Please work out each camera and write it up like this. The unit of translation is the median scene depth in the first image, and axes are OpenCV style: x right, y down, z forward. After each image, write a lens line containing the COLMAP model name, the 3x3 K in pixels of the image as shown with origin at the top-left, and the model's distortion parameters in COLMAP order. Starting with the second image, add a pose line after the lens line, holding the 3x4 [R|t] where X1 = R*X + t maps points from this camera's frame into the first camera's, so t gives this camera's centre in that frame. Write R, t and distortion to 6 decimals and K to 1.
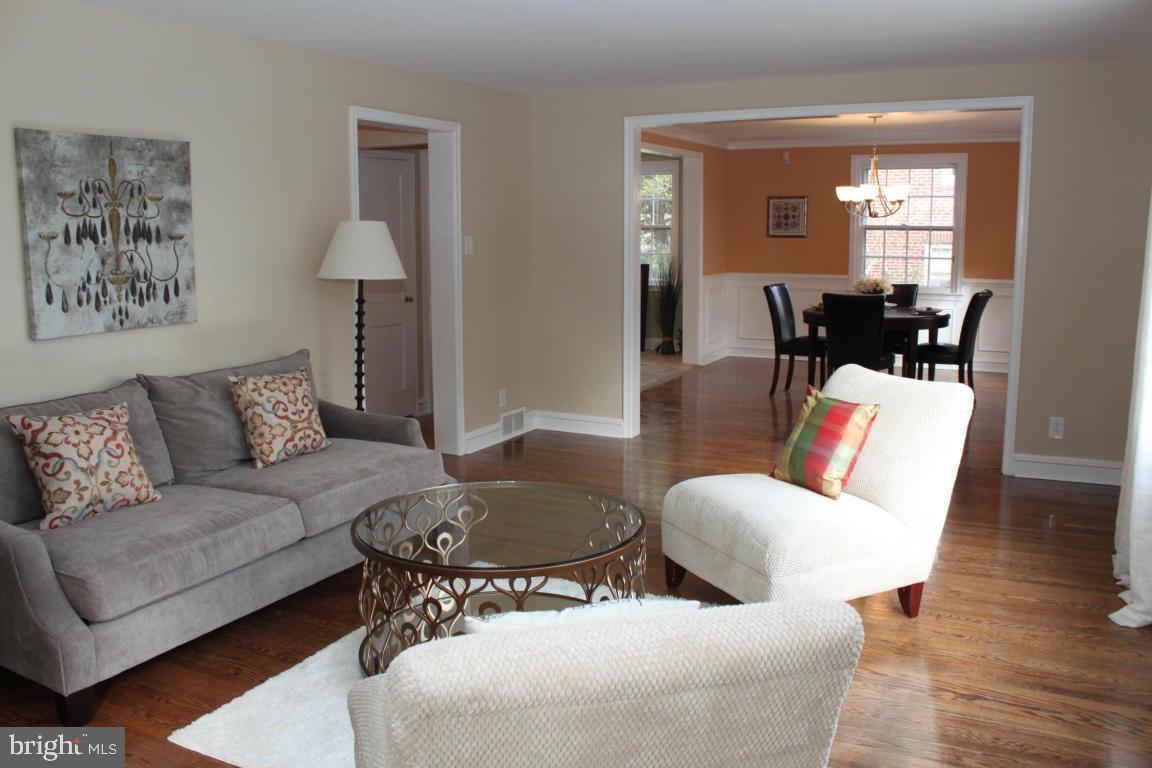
lens RADIAL K [[963.3, 0, 576.0], [0, 963.3, 384.0], [0, 0, 1]] dist [-0.137614, 0.005202]
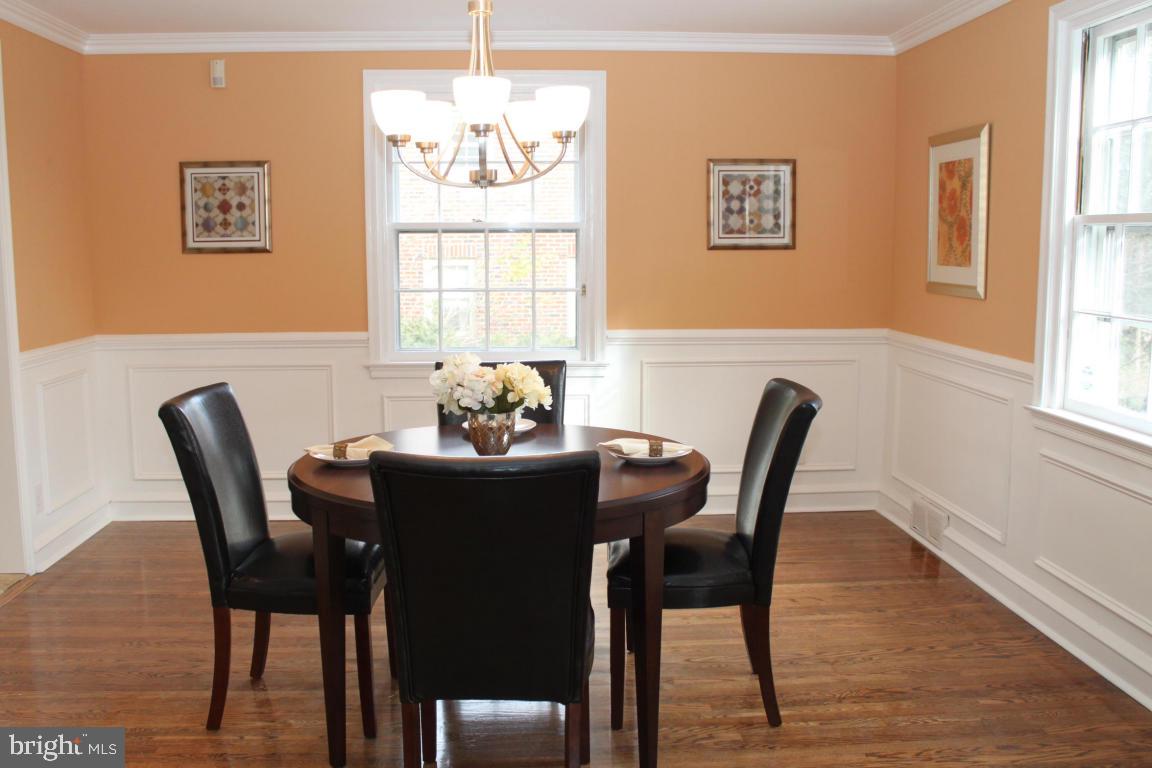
lens RADIAL K [[1059.2, 0, 576.0], [0, 1059.2, 384.0], [0, 0, 1]] dist [-0.100216, 0.007856]
pose [[0.863556, -0.065806, 0.499941, 0.113625], [0.080507, 0.996723, -0.007865, -0.075911], [-0.497785, 0.047041, 0.866024, 0.500596]]
